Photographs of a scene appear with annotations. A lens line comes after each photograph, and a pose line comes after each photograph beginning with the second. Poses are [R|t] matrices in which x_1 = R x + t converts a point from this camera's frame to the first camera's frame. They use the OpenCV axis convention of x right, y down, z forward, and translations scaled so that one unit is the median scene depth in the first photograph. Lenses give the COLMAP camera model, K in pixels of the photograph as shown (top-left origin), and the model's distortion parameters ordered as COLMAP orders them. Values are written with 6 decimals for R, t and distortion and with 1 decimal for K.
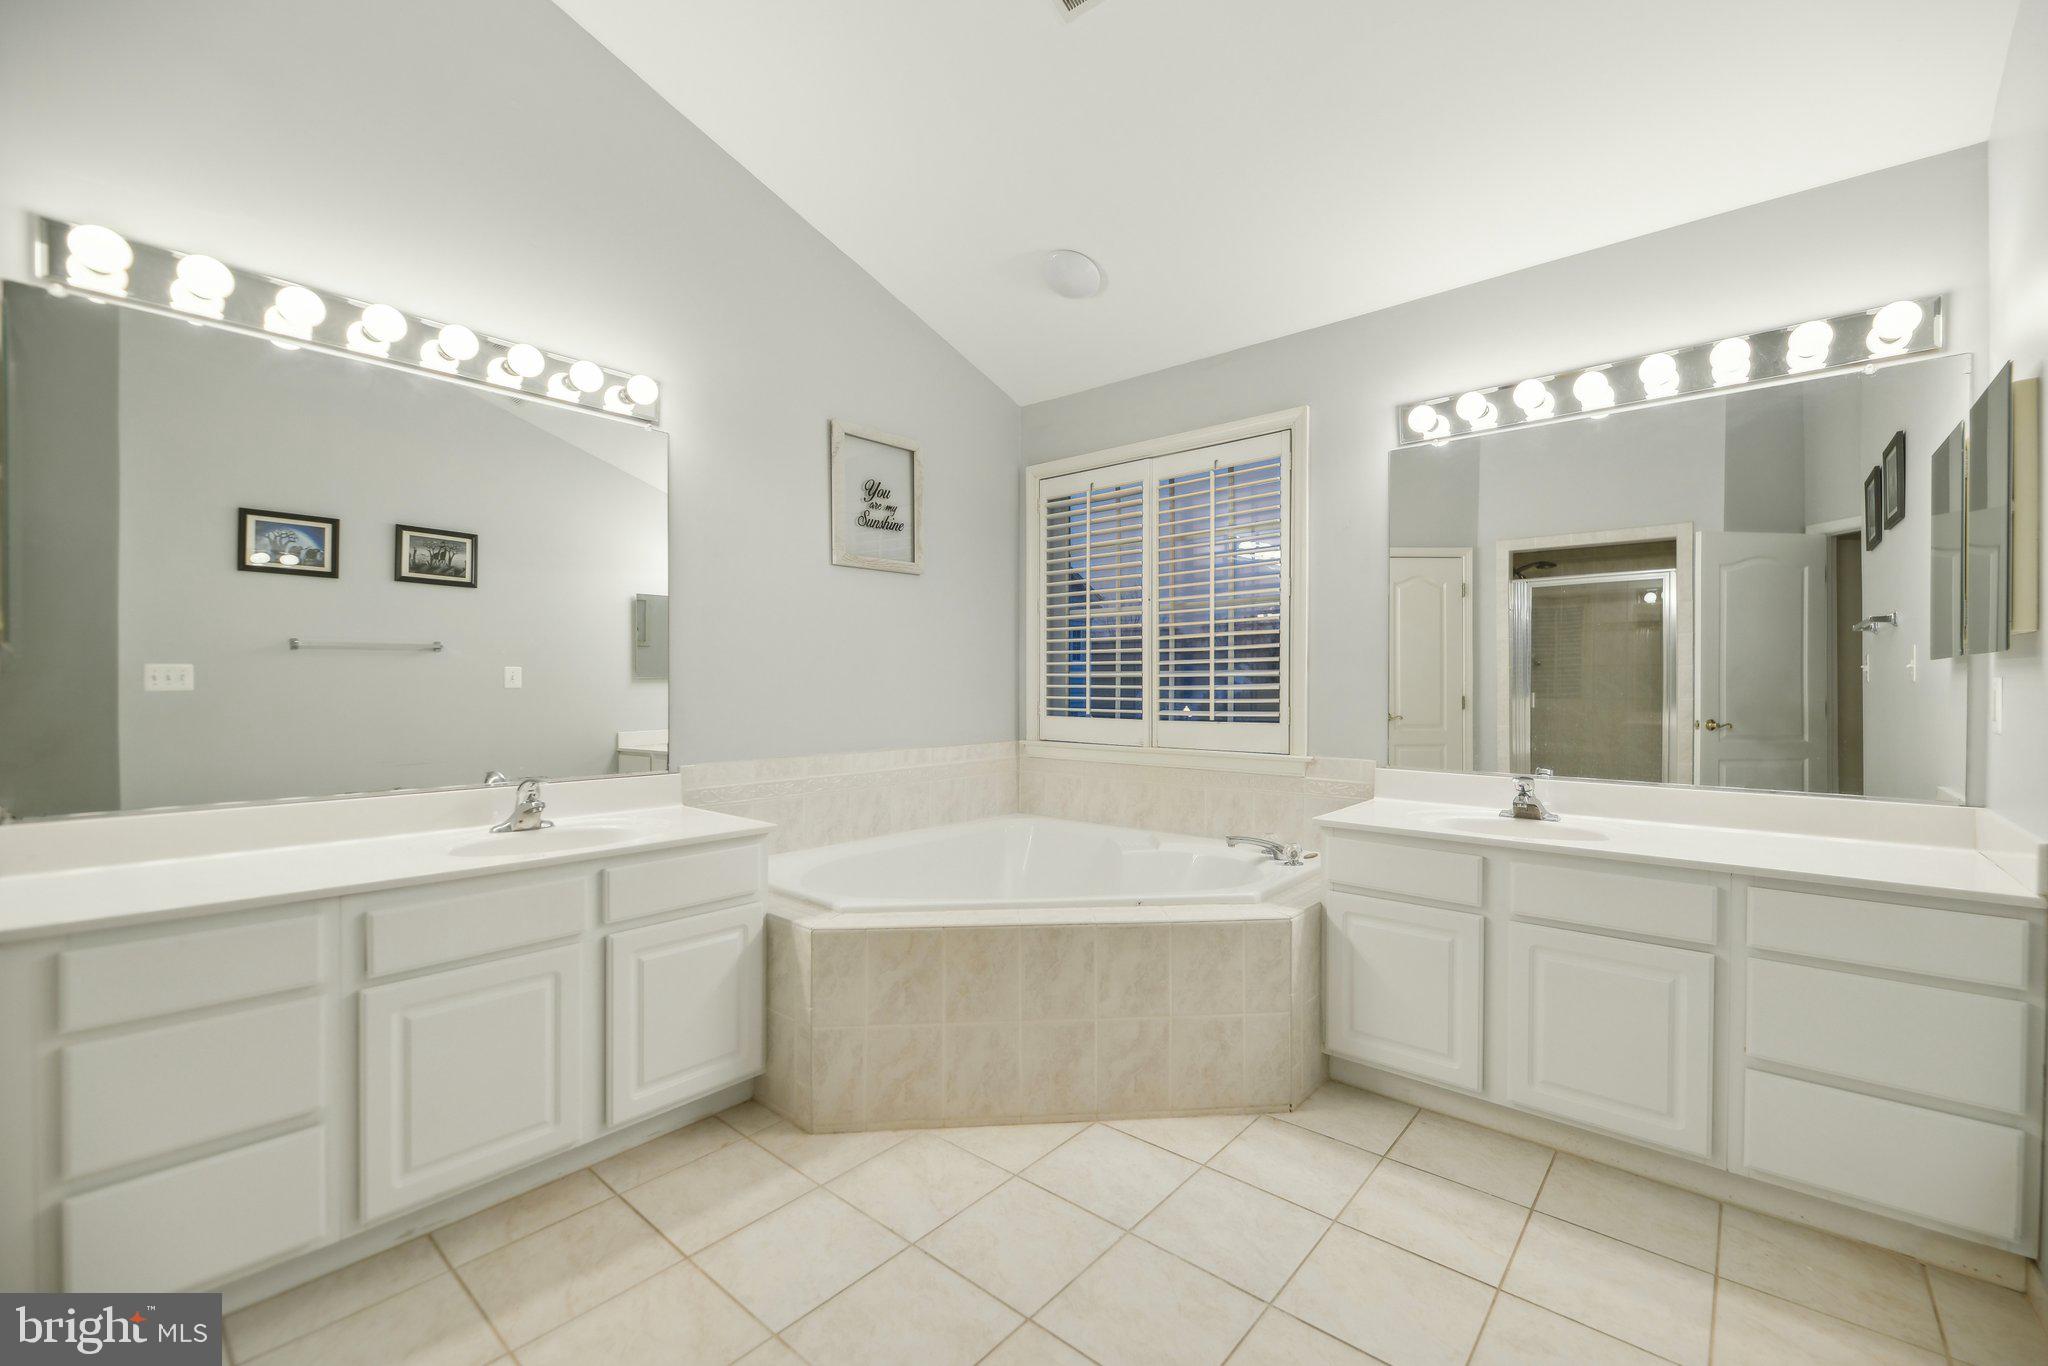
lens RADIAL K [[847.7, 0, 1048.3], [0, 847.7, 684.8], [0, 0, 1]] dist [0.001006, -0.005066]
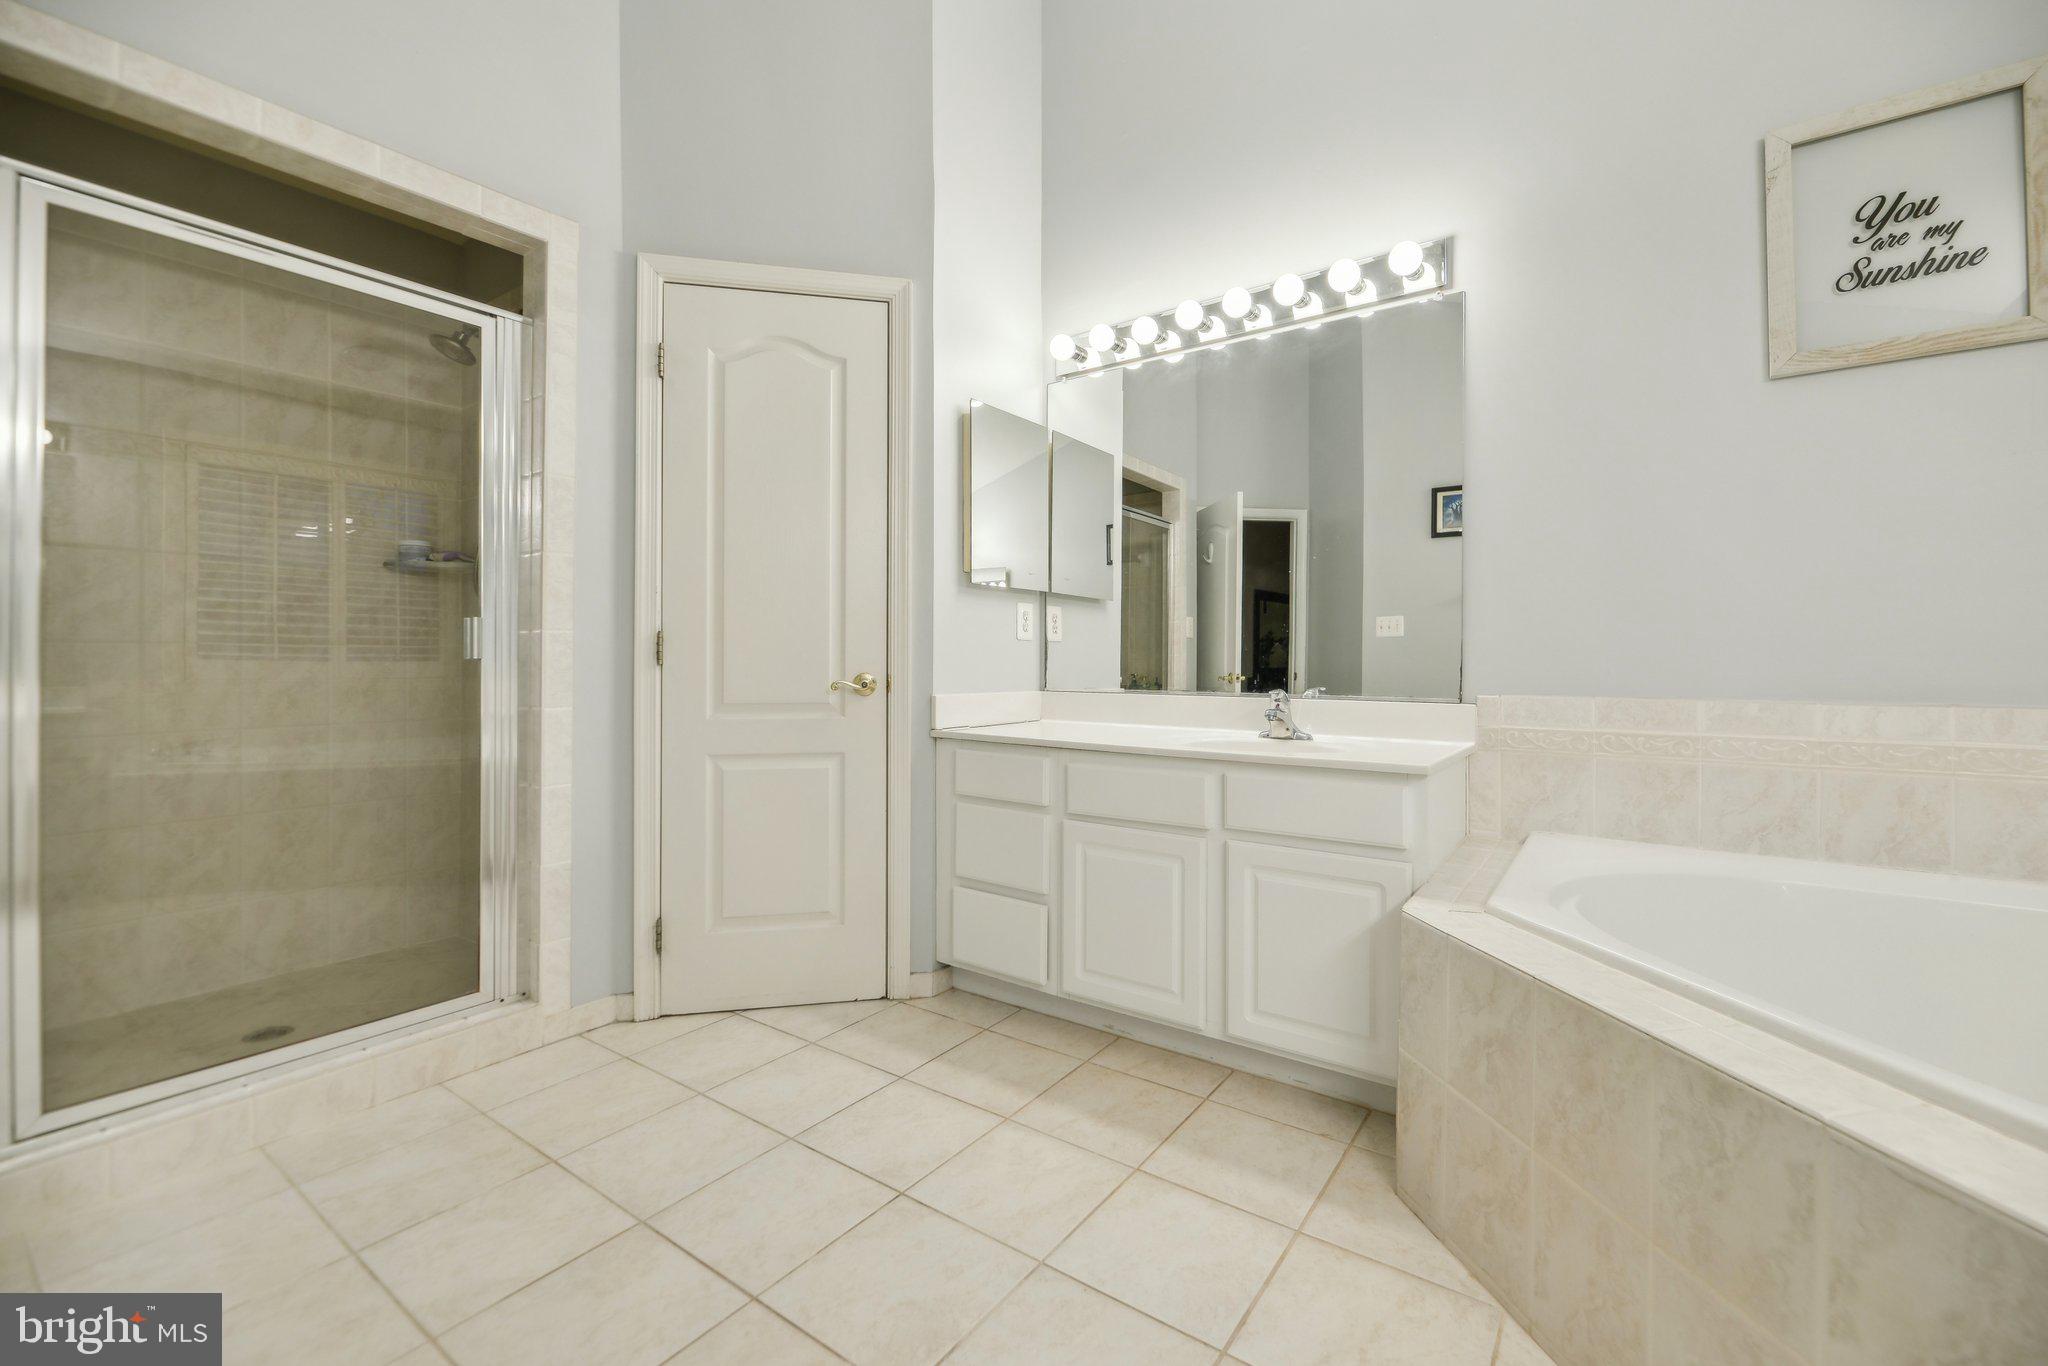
lens RADIAL K [[847.3, 0, 1031.8], [0, 847.3, 654.4], [0, 0, 1]] dist [-0.002163, -0.000605]
pose [[0.081741, -0.006329, -0.996633, 0.427519], [-0.002394, 0.999976, -0.006547, 0.080614], [0.996651, 0.002921, 0.081724, 0.652509]]
